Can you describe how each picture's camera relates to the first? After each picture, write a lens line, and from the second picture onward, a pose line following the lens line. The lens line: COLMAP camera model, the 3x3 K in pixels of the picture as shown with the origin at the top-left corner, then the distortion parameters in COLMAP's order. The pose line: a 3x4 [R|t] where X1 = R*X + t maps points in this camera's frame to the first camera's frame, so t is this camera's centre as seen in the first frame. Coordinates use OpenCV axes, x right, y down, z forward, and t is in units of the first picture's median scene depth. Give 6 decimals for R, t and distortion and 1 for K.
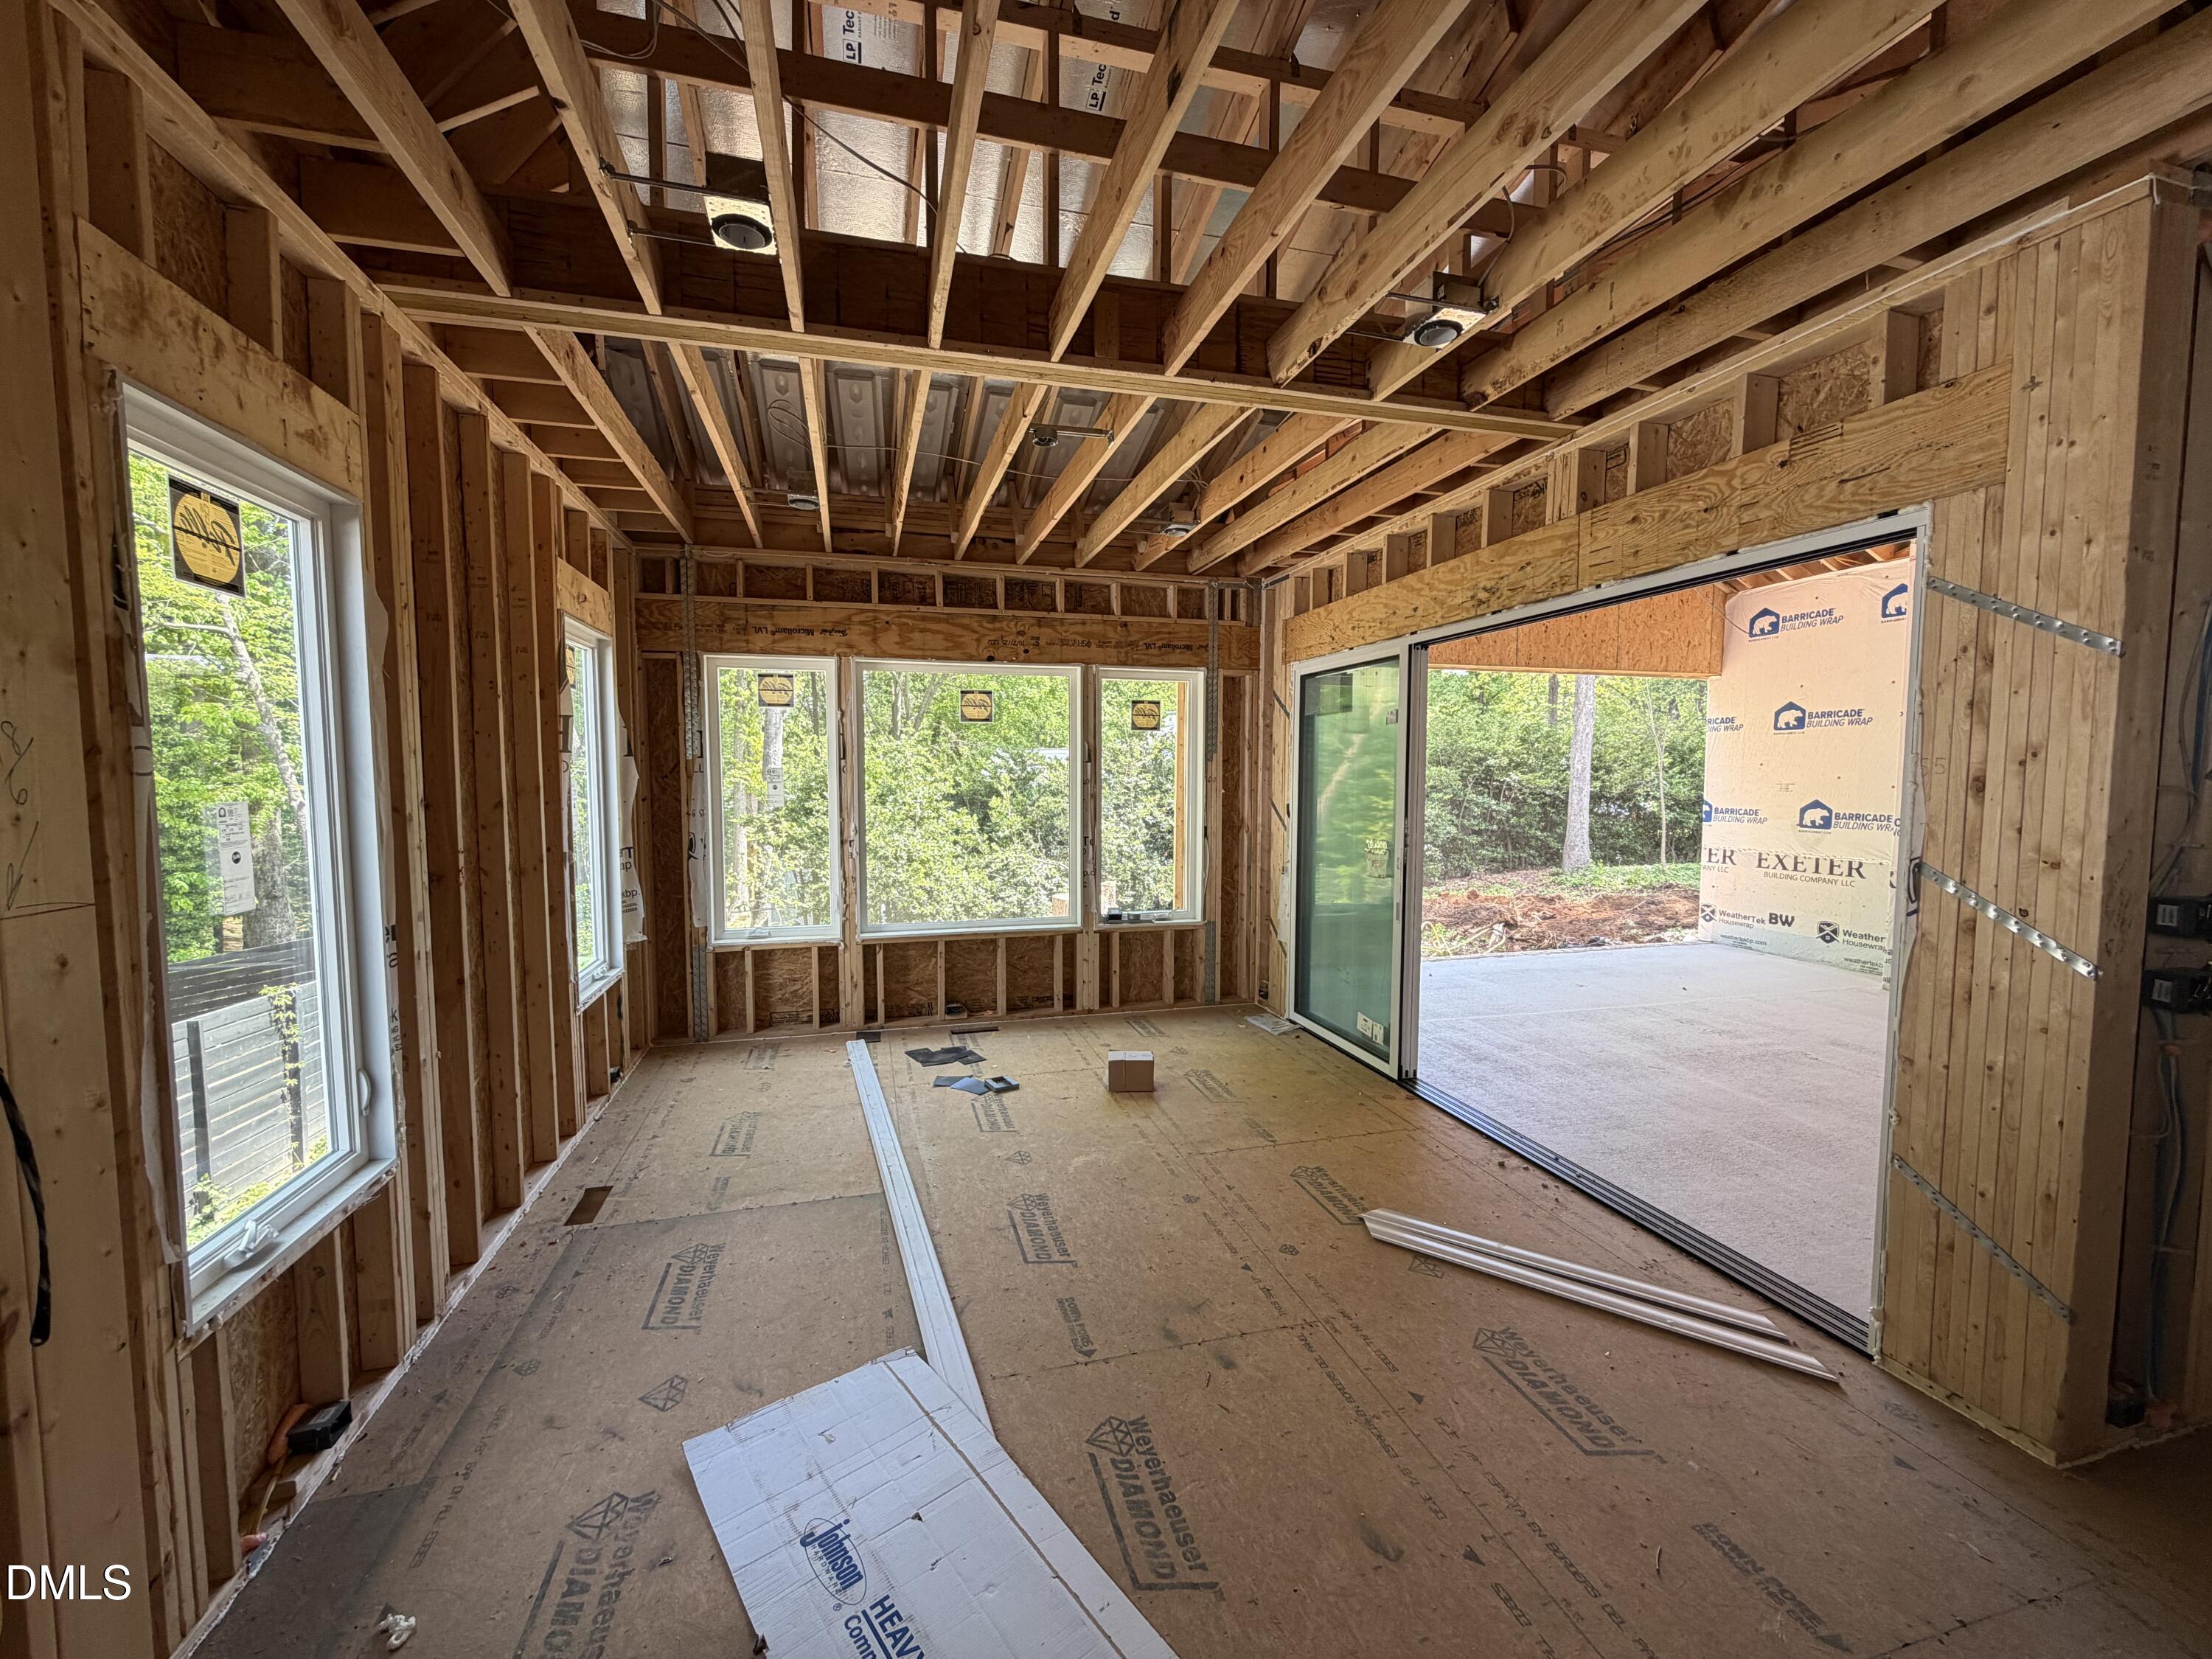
lens RADIAL K [[880.3, 0, 1095.0], [0, 880.3, 828.5], [0, 0, 1]] dist [-0.000373, -0.000297]
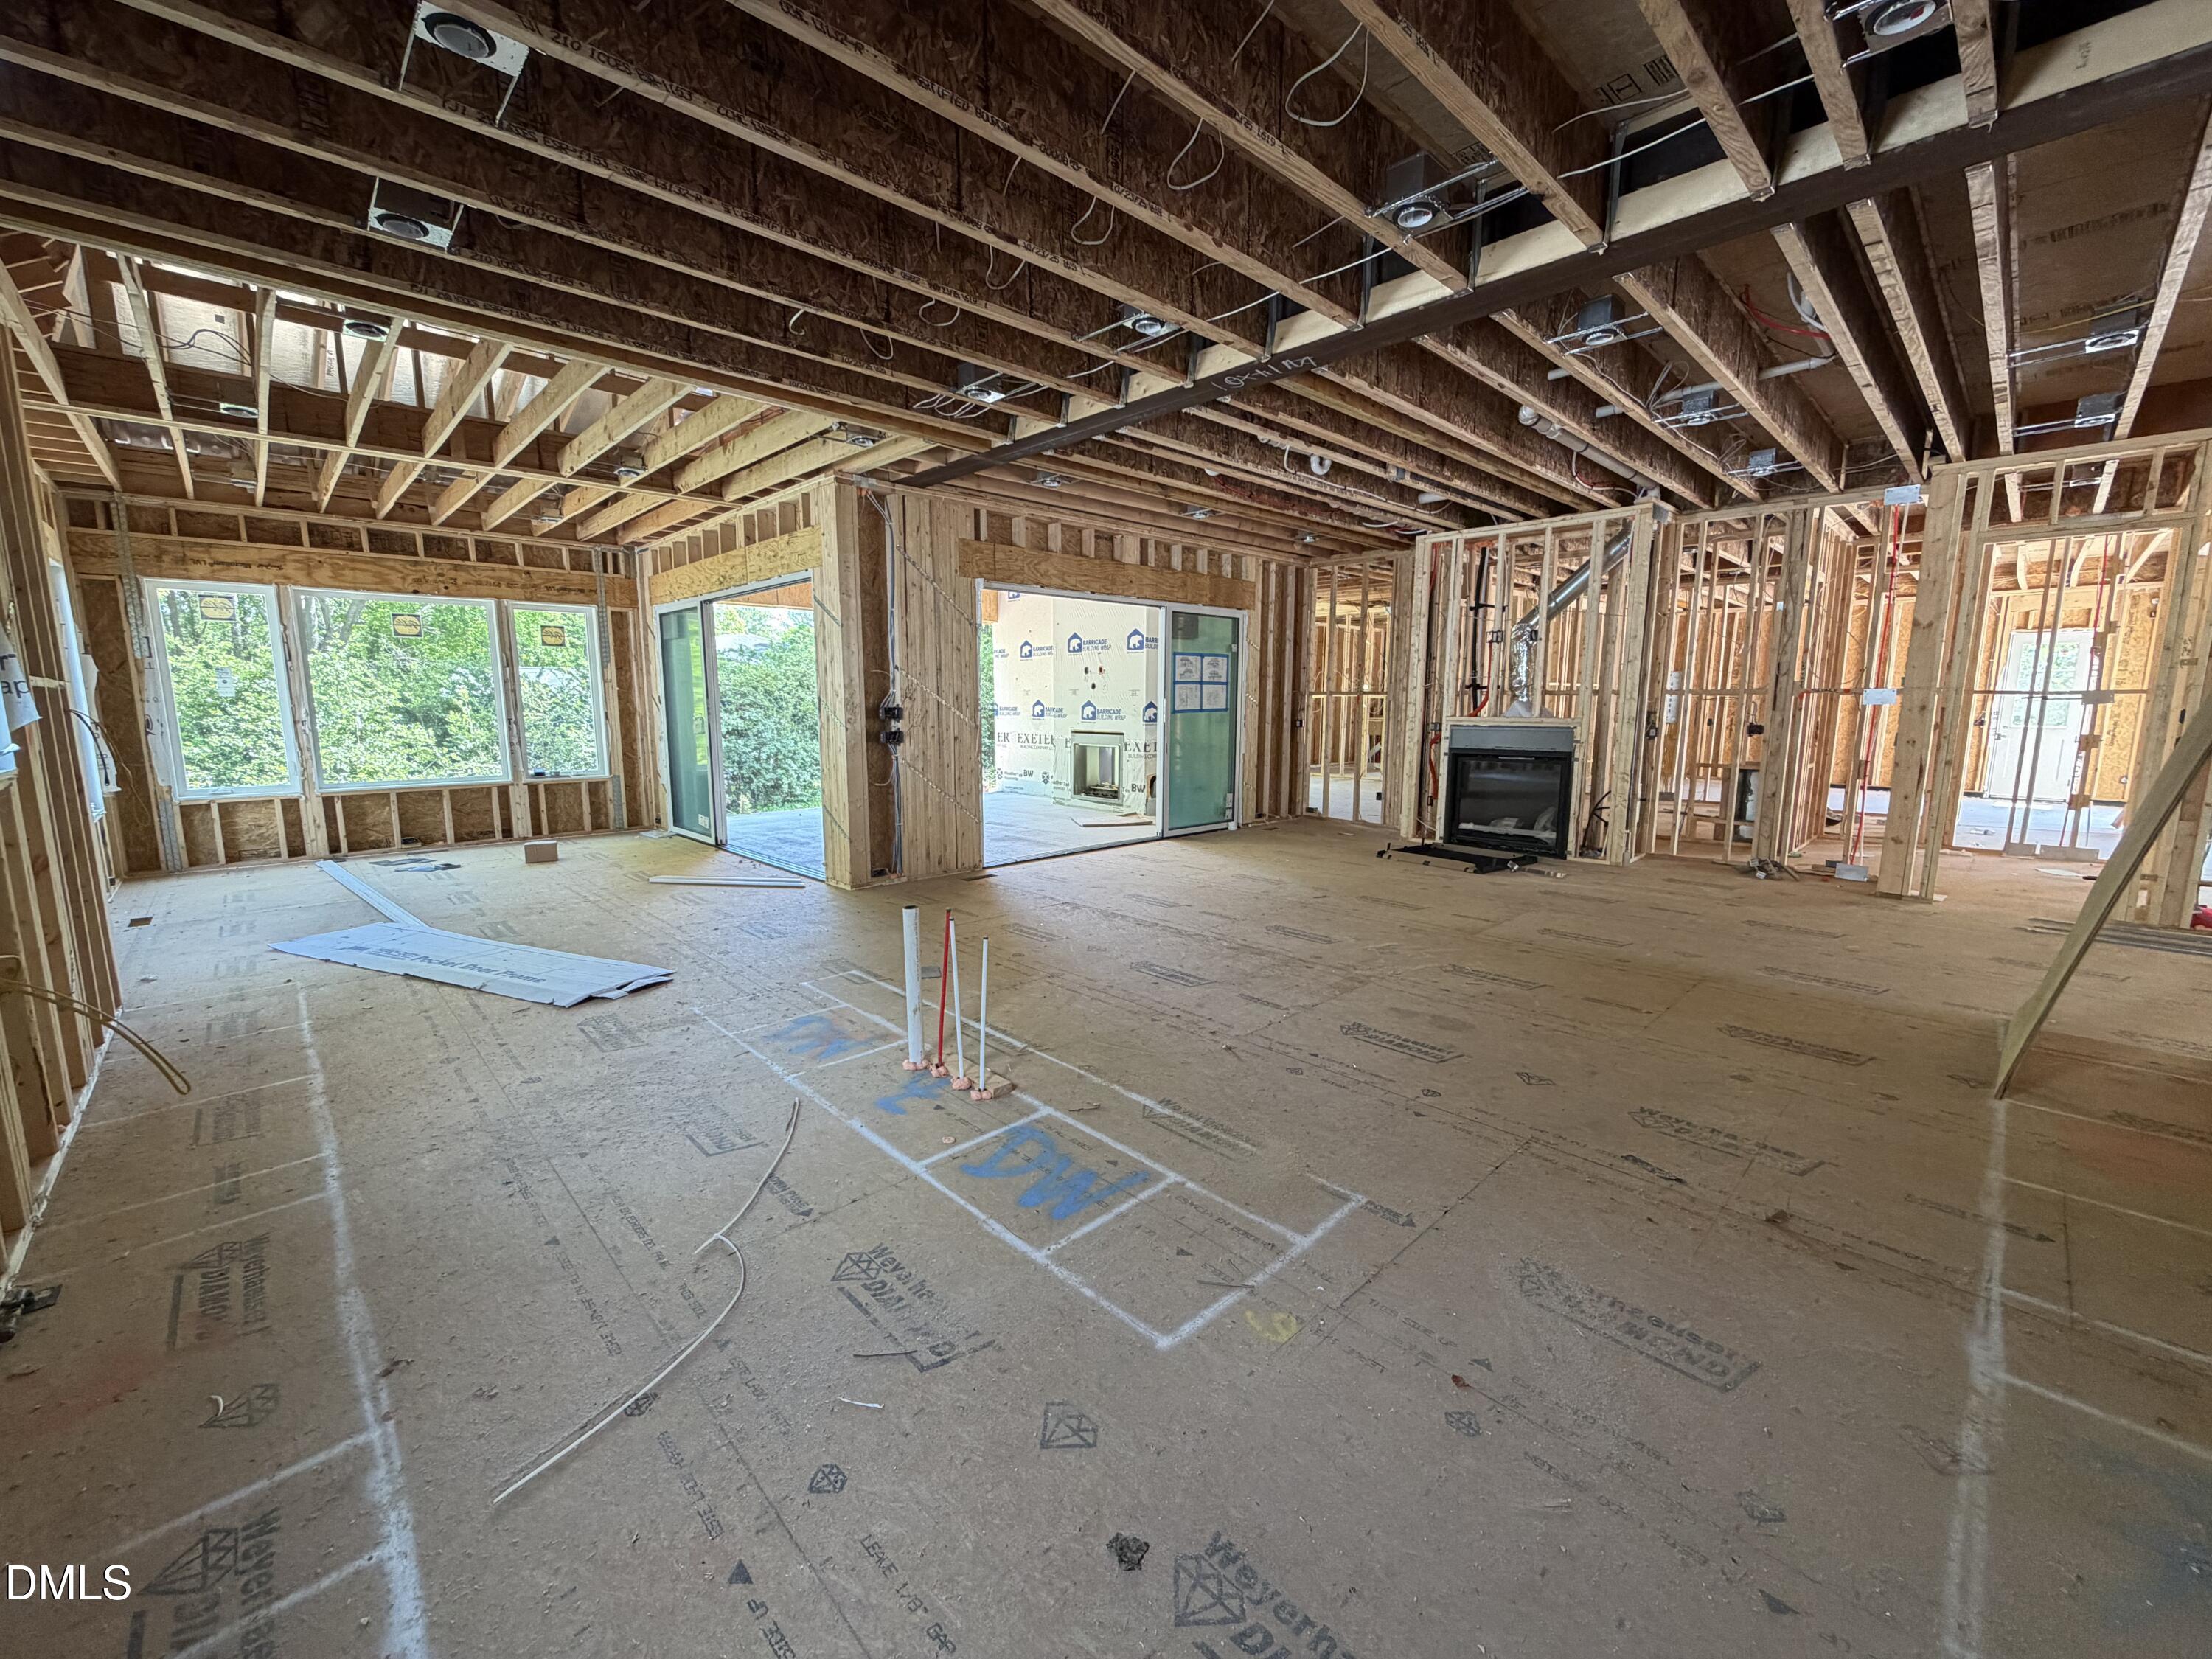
lens RADIAL K [[880.3, 0, 1095.0], [0, 880.3, 828.5], [0, 0, 1]] dist [-0.000373, -0.000297]
pose [[0.877756, -0.070402, 0.473907, 0.142864], [0.031304, 0.995459, 0.089900, 0.093351], [-0.478084, -0.064075, 0.875974, -0.788468]]
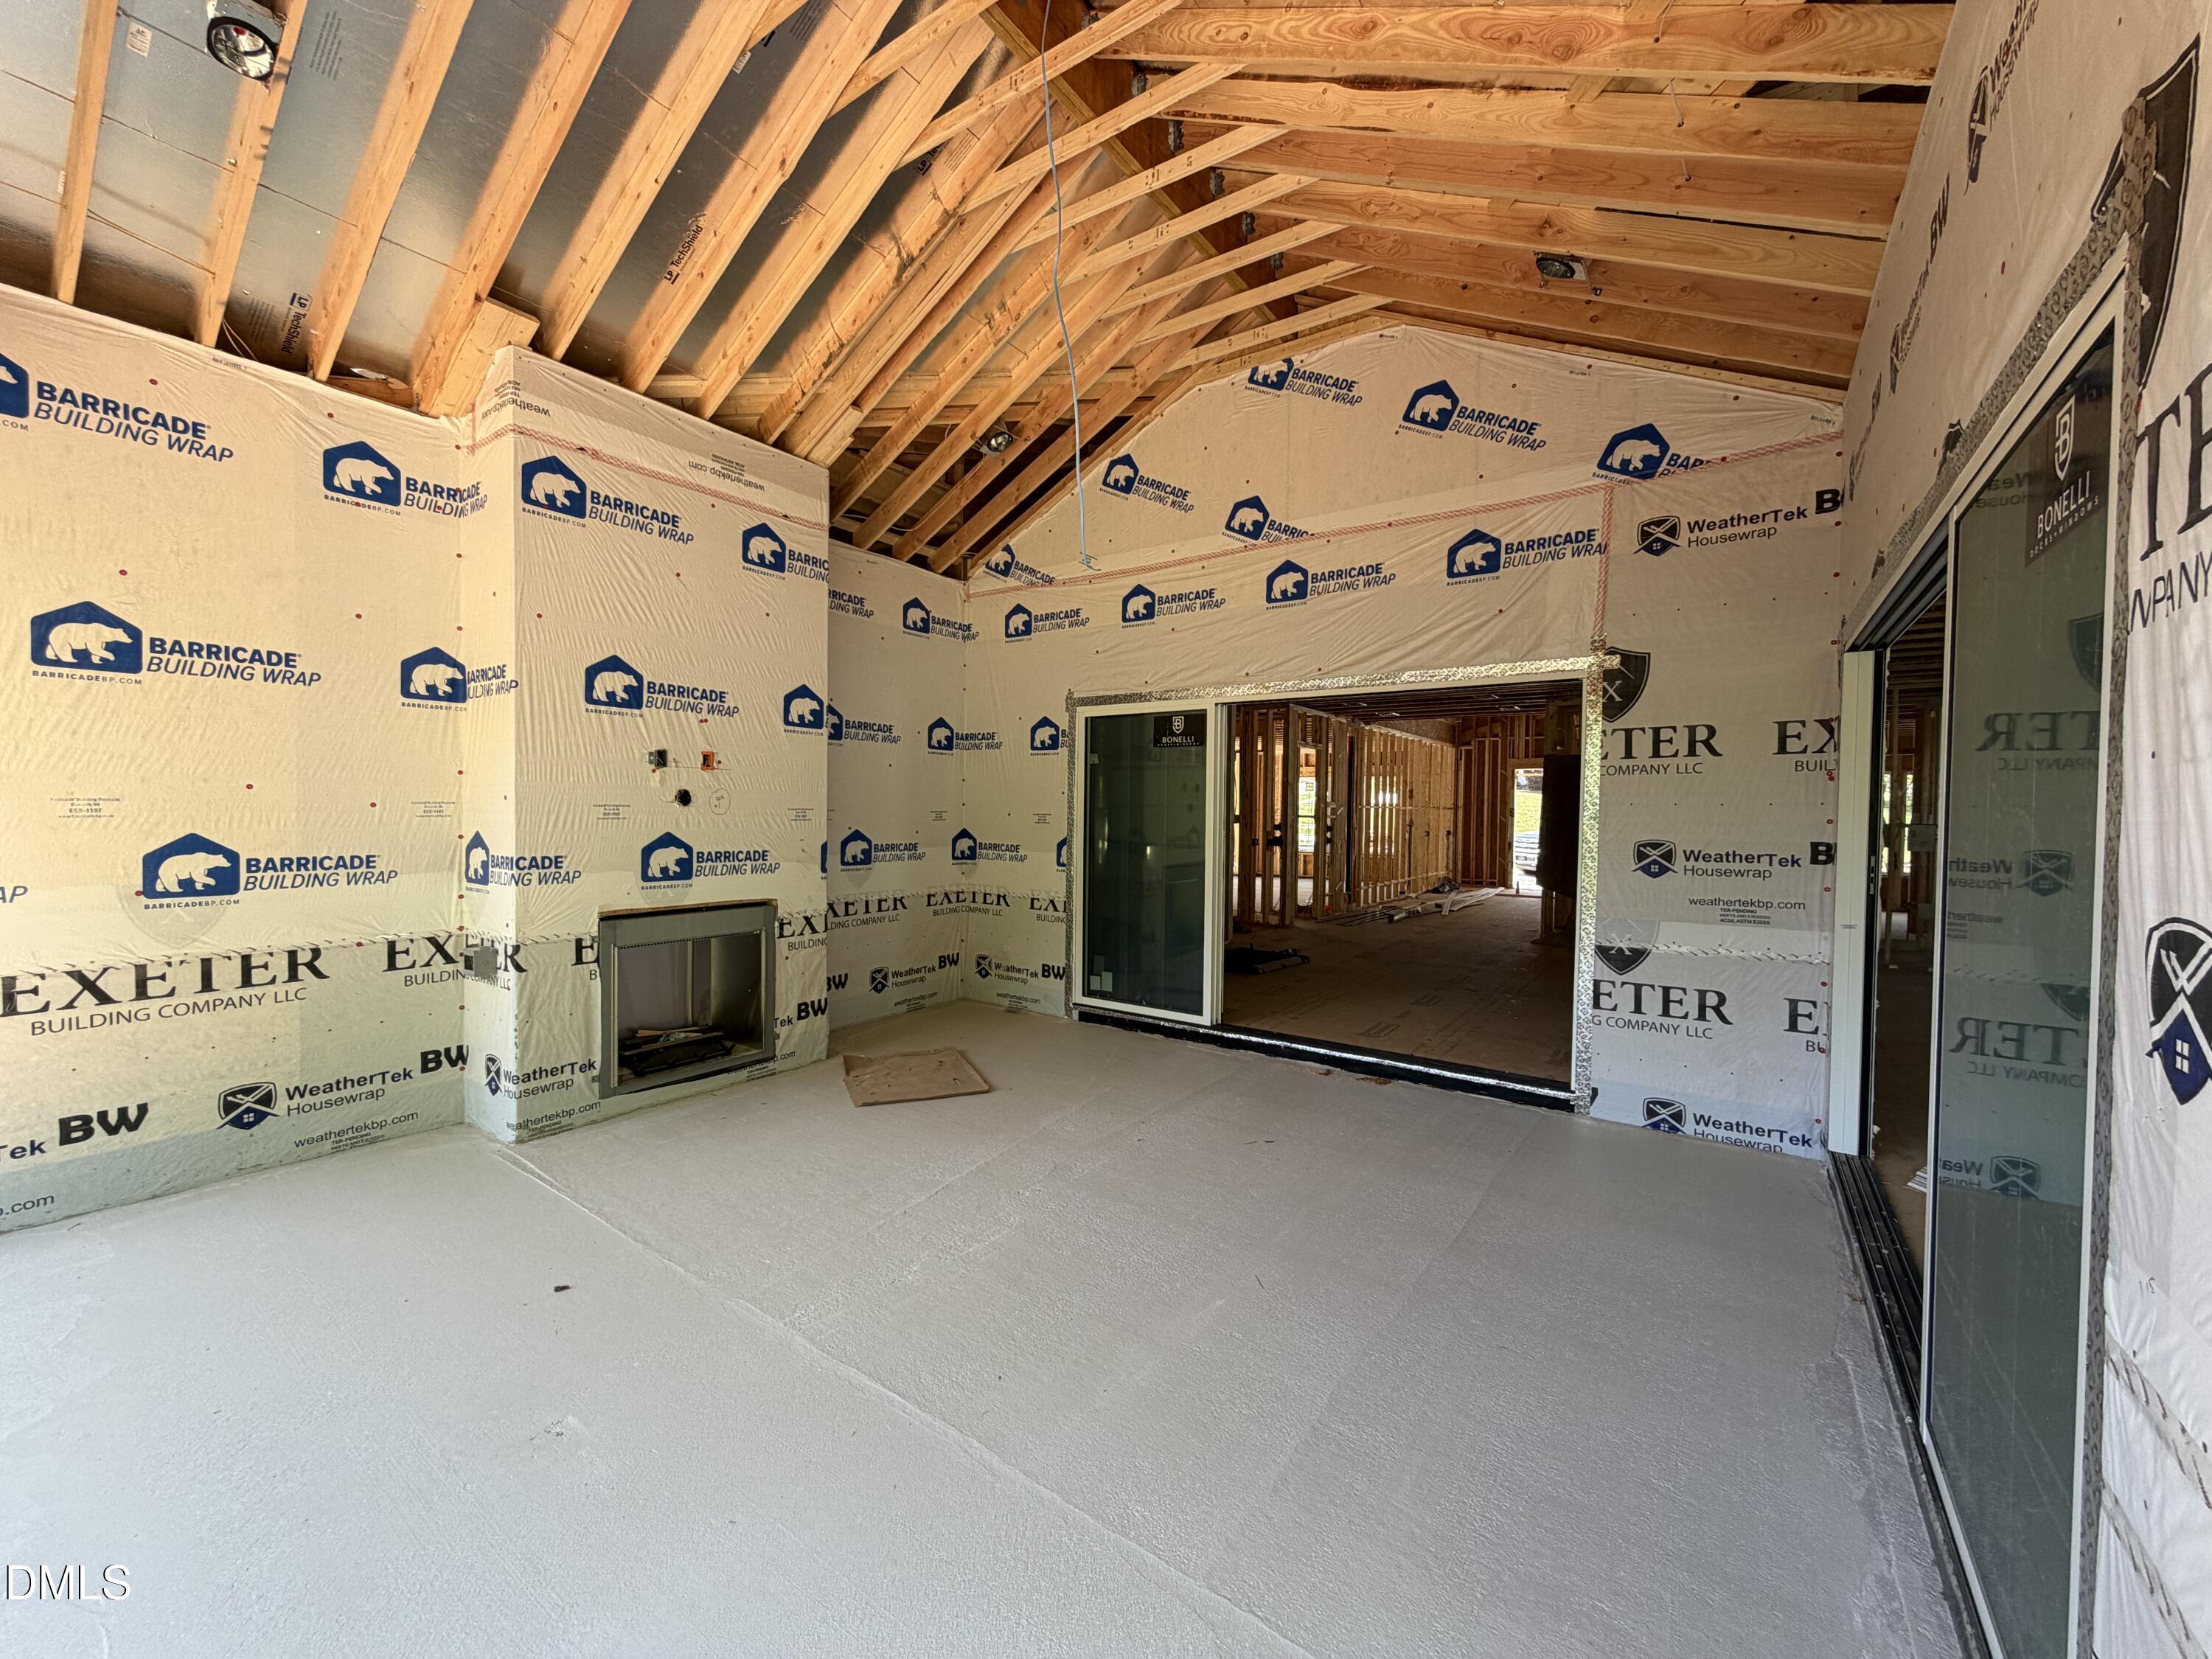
lens RADIAL K [[880.3, 0, 1095.0], [0, 880.3, 828.5], [0, 0, 1]] dist [-0.000373, -0.000297]
pose [[-0.638376, -0.026377, 0.769273, 0.243172], [0.036628, 0.997239, 0.064589, -0.069076], [-0.768853, 0.069409, -0.635647, 1.344579]]
